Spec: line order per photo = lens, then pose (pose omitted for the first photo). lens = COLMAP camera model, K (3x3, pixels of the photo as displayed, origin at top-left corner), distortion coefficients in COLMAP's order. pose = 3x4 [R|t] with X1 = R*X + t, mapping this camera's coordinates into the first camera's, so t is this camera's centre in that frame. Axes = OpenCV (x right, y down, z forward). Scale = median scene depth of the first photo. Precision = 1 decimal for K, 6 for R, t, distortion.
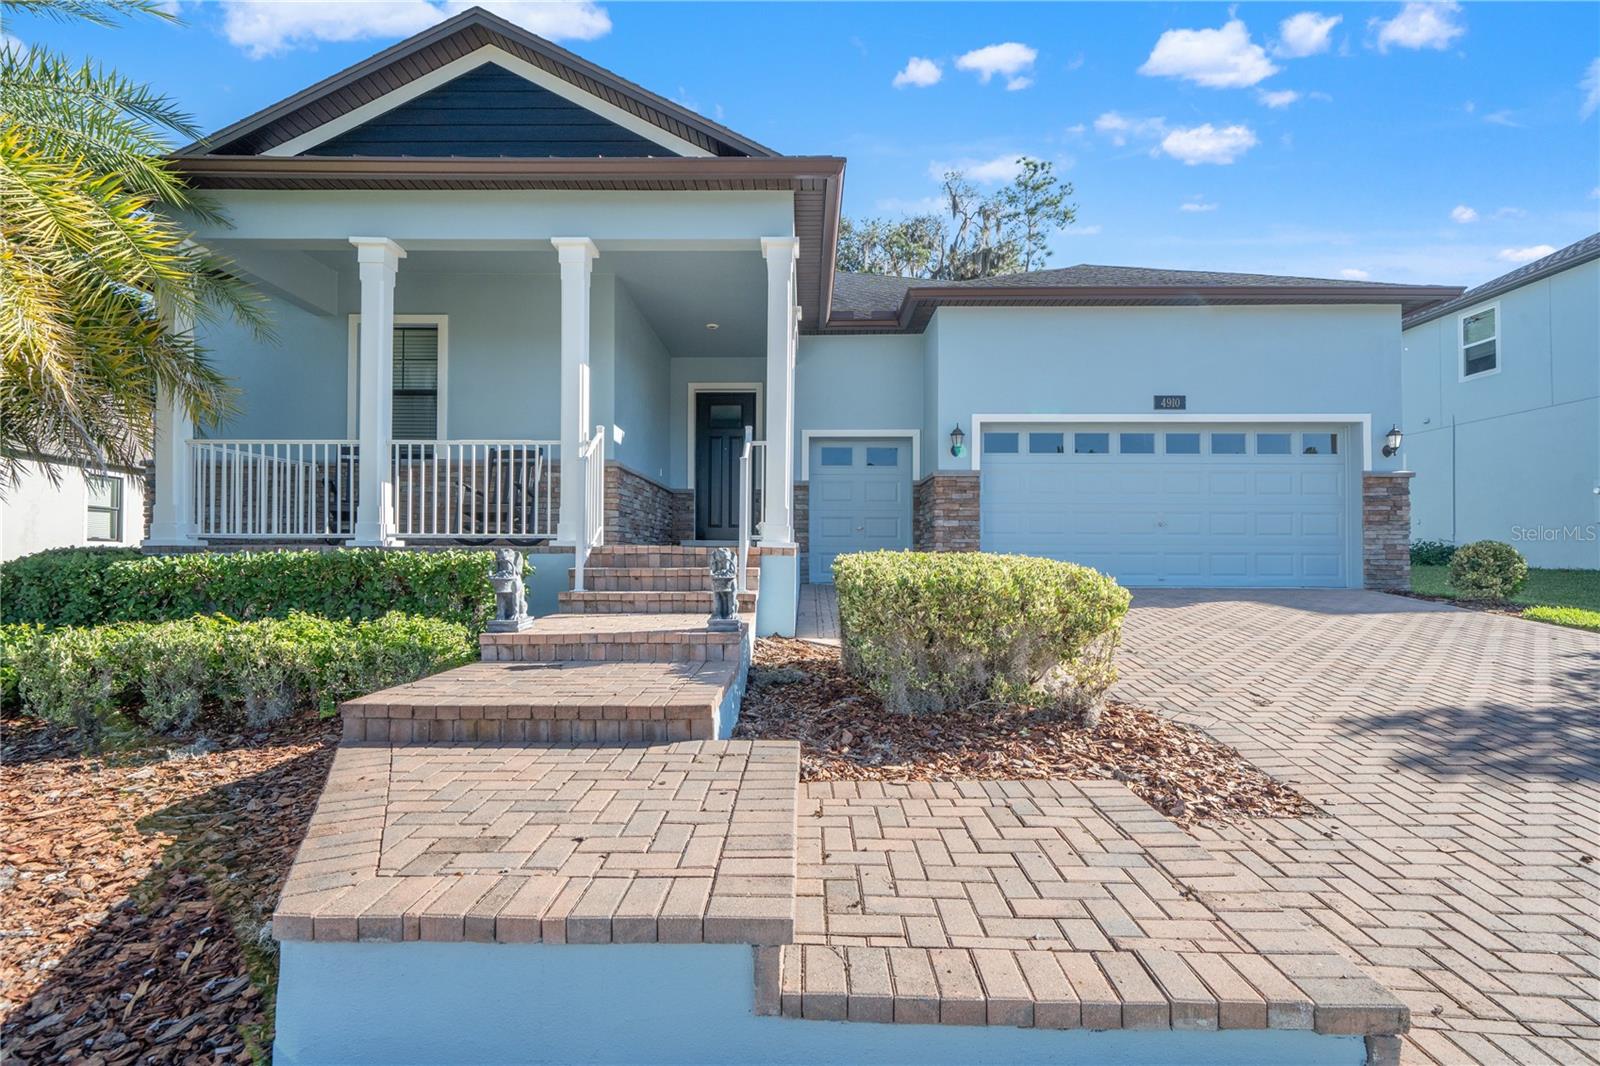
lens RADIAL K [[725.9, 0, 796.3], [0, 725.9, 541.2], [0, 0, 1]] dist [0.001472, -0.000265]
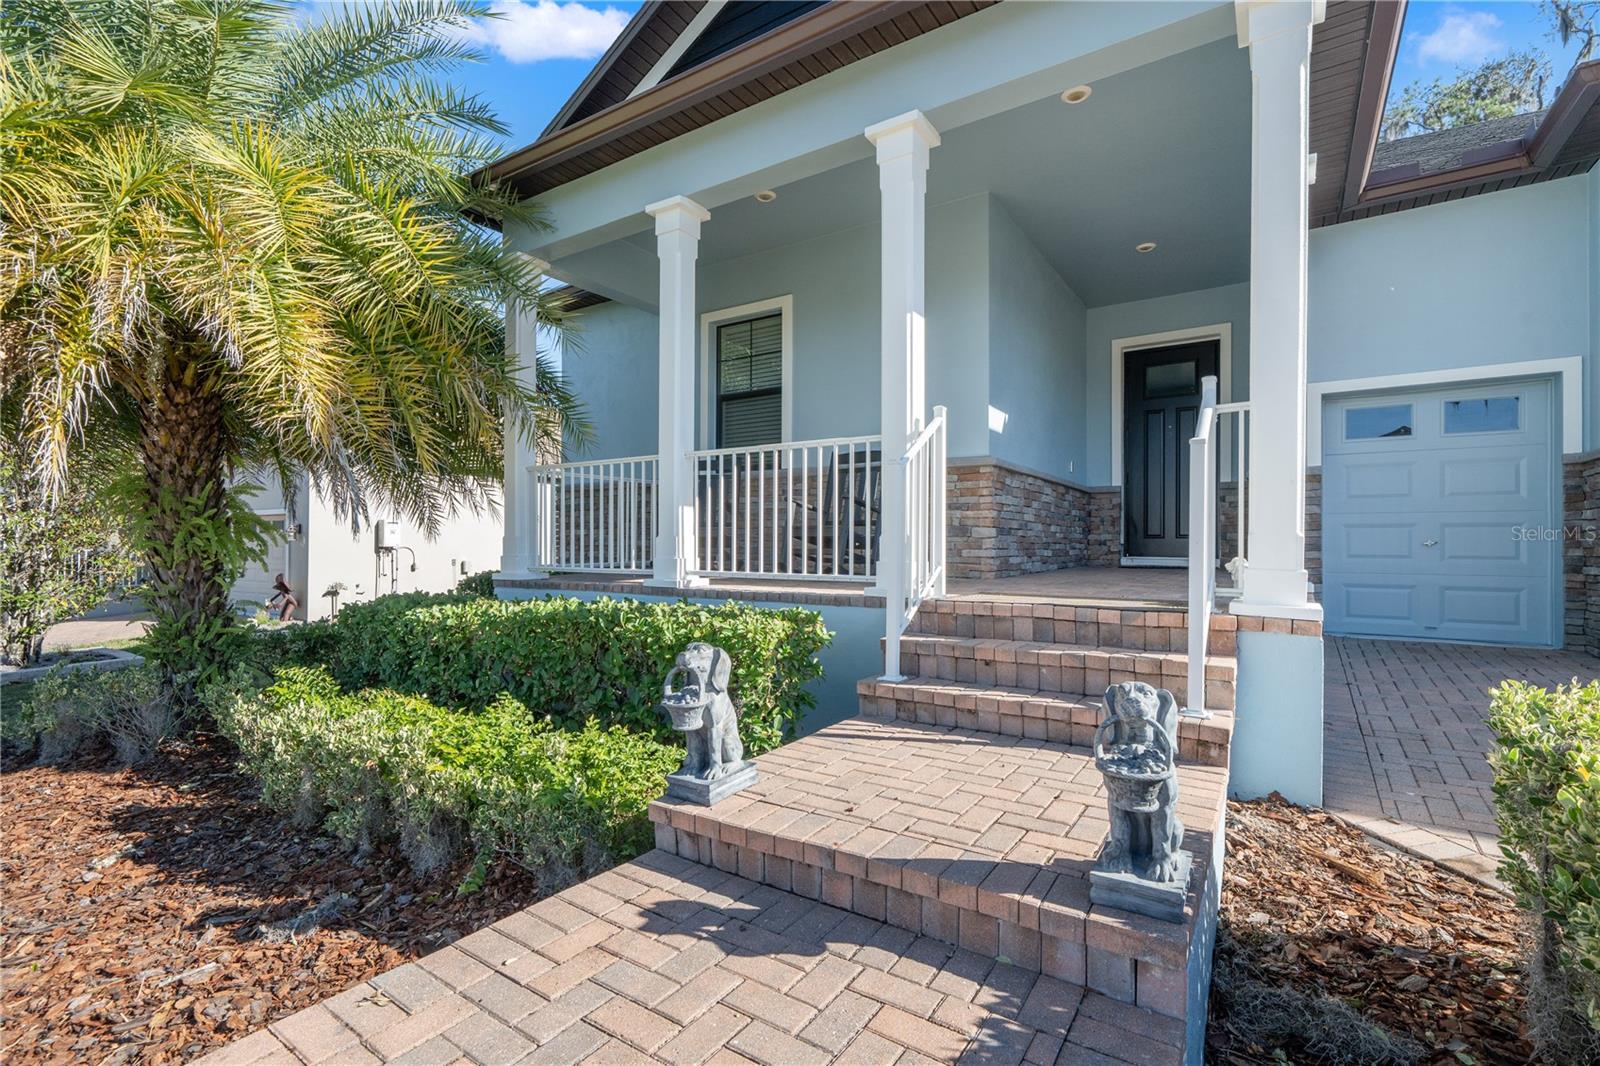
lens RADIAL K [[725.9, 0, 796.3], [0, 725.9, 541.2], [0, 0, 1]] dist [0.001472, -0.000265]
pose [[0.836352, -0.003580, -0.548181, -0.022044], [0.009541, 0.999922, 0.008027, -0.037538], [0.548110, -0.011943, 0.836321, 0.316336]]
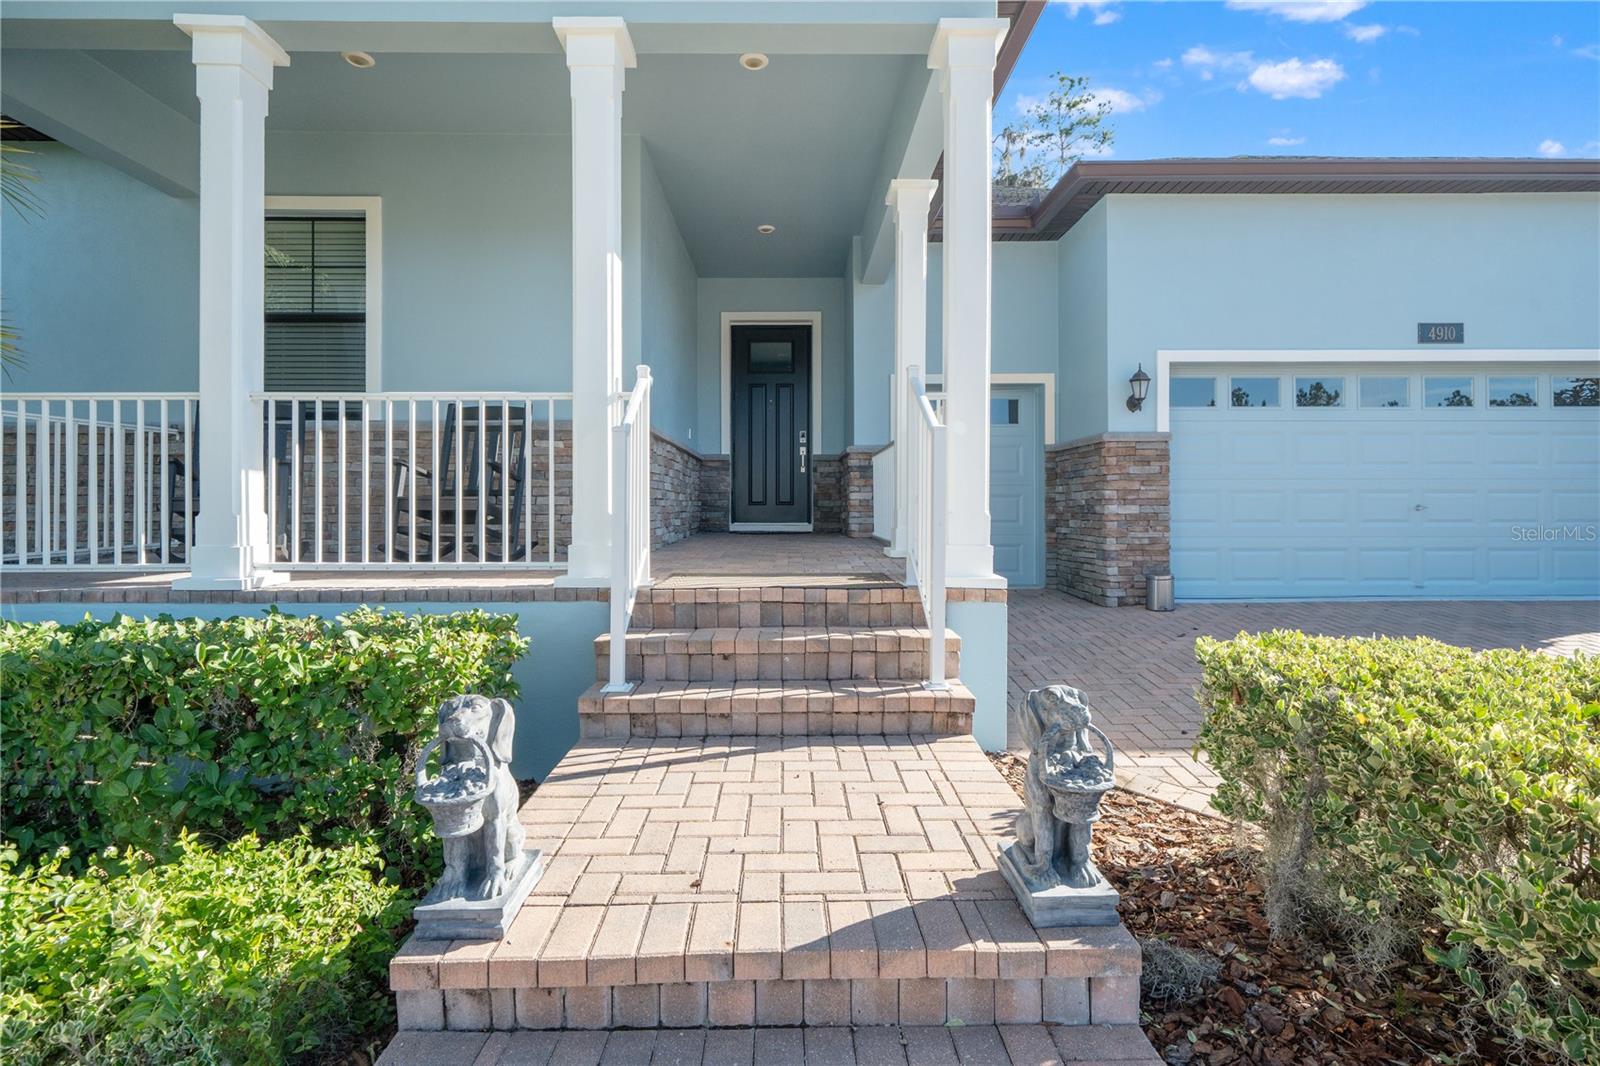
lens RADIAL K [[746.1, 0, 797.2], [0, 746.1, 500.8], [0, 0, 1]] dist [-0.000888, 0.000968]
pose [[0.999760, -0.006327, 0.020992, -0.130301], [0.006070, 0.999906, 0.012273, -0.048922], [-0.021068, -0.012143, 0.999704, 0.337098]]
